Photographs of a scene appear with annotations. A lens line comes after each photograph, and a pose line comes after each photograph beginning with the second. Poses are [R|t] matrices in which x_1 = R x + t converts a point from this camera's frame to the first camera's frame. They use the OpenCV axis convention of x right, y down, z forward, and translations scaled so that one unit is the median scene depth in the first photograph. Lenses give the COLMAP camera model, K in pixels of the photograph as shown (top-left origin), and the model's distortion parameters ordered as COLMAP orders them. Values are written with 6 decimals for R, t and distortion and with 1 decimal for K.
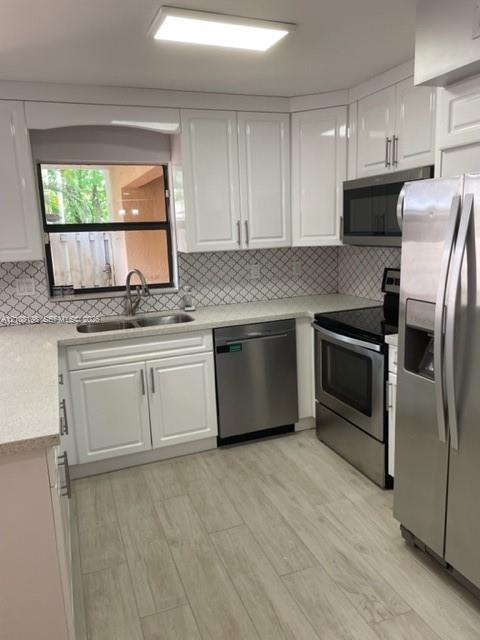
lens RADIAL K [[480.7, 0, 240.6], [0, 480.7, 317.3], [0, 0, 1]] dist [0.114866, -0.161193]
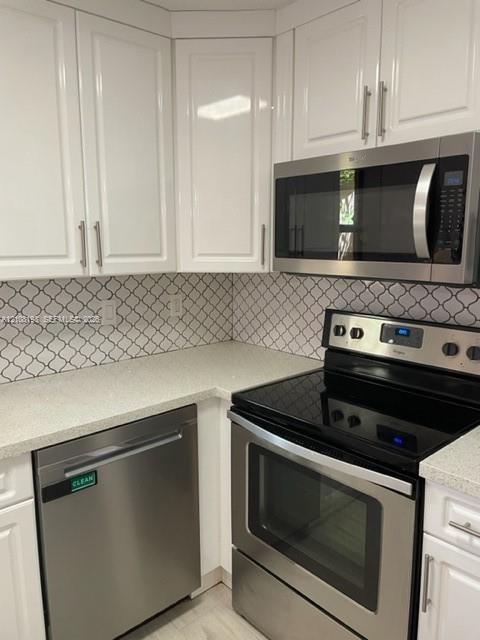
lens RADIAL K [[480.7, 0, 240.6], [0, 480.7, 317.3], [0, 0, 1]] dist [0.114866, -0.161193]
pose [[0.931429, -0.018335, 0.363461, -0.037263], [0.030832, 0.999115, -0.028610, -0.076494], [-0.362615, 0.037854, 0.931170, 0.453449]]
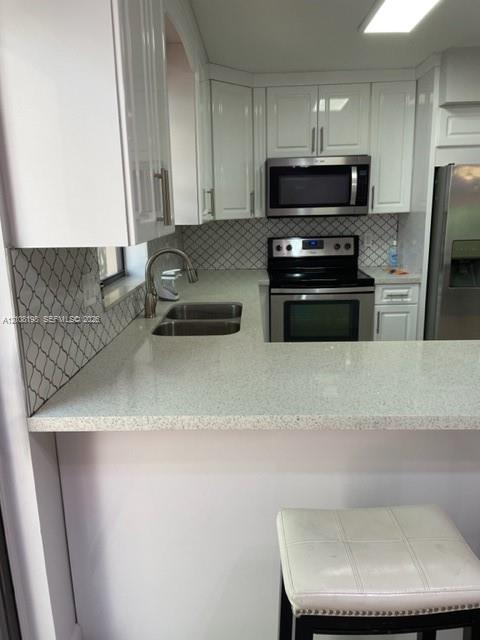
lens RADIAL K [[480.7, 0, 240.6], [0, 480.7, 317.3], [0, 0, 1]] dist [0.114866, -0.161193]
pose [[0.375862, -0.174634, 0.910072, -0.831919], [0.177709, 0.977438, 0.114167, -0.058941], [-0.909476, 0.118817, 0.398416, 0.617030]]
